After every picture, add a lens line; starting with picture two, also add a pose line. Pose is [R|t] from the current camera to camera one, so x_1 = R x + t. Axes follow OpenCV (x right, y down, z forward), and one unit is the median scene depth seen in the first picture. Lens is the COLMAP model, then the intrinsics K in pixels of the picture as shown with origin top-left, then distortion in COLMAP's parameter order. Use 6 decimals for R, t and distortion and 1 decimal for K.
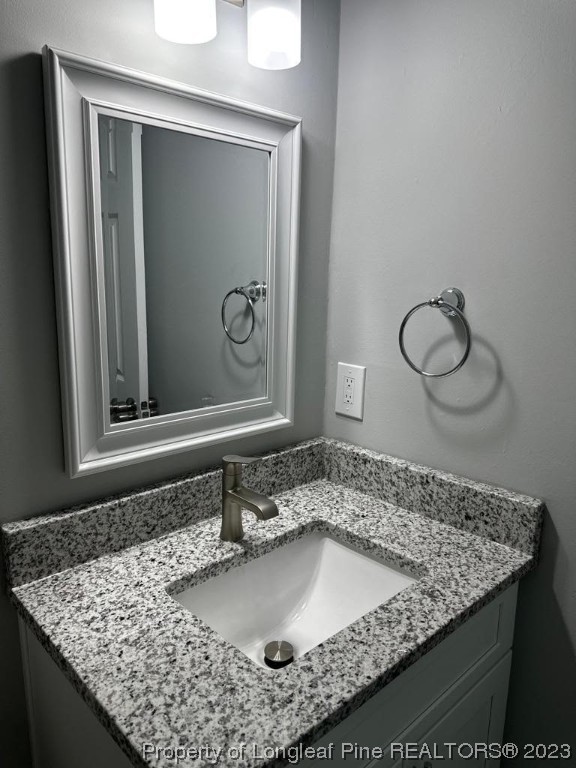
lens RADIAL K [[554.4, 0, 288.0], [0, 554.4, 384.0], [0, 0, 1]] dist [0.001249, -0.000289]
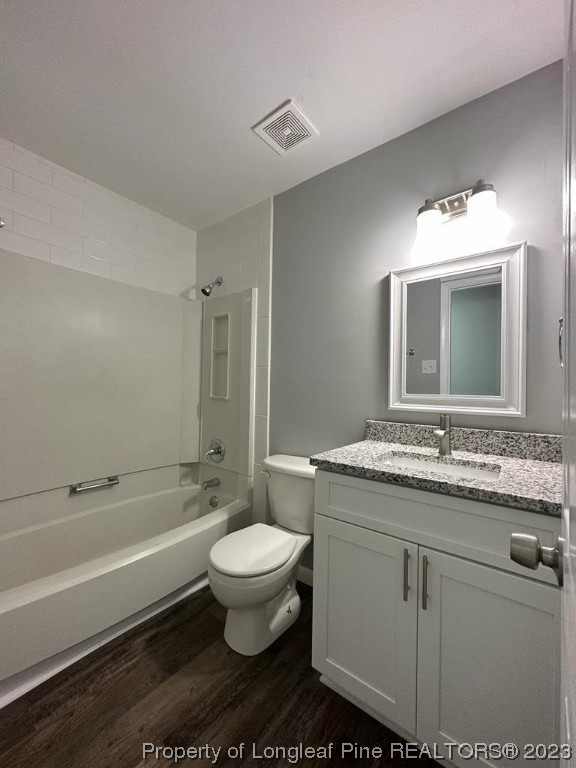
lens RADIAL K [[308.6, 0, 288.0], [0, 308.6, 384.0], [0, 0, 1]] dist [0.001614, 0.000771]
pose [[0.142673, -0.027147, -0.989398, 0.910640], [-0.212497, 0.975474, -0.057407, 0.201694], [0.966690, 0.218435, 0.133405, 0.221670]]
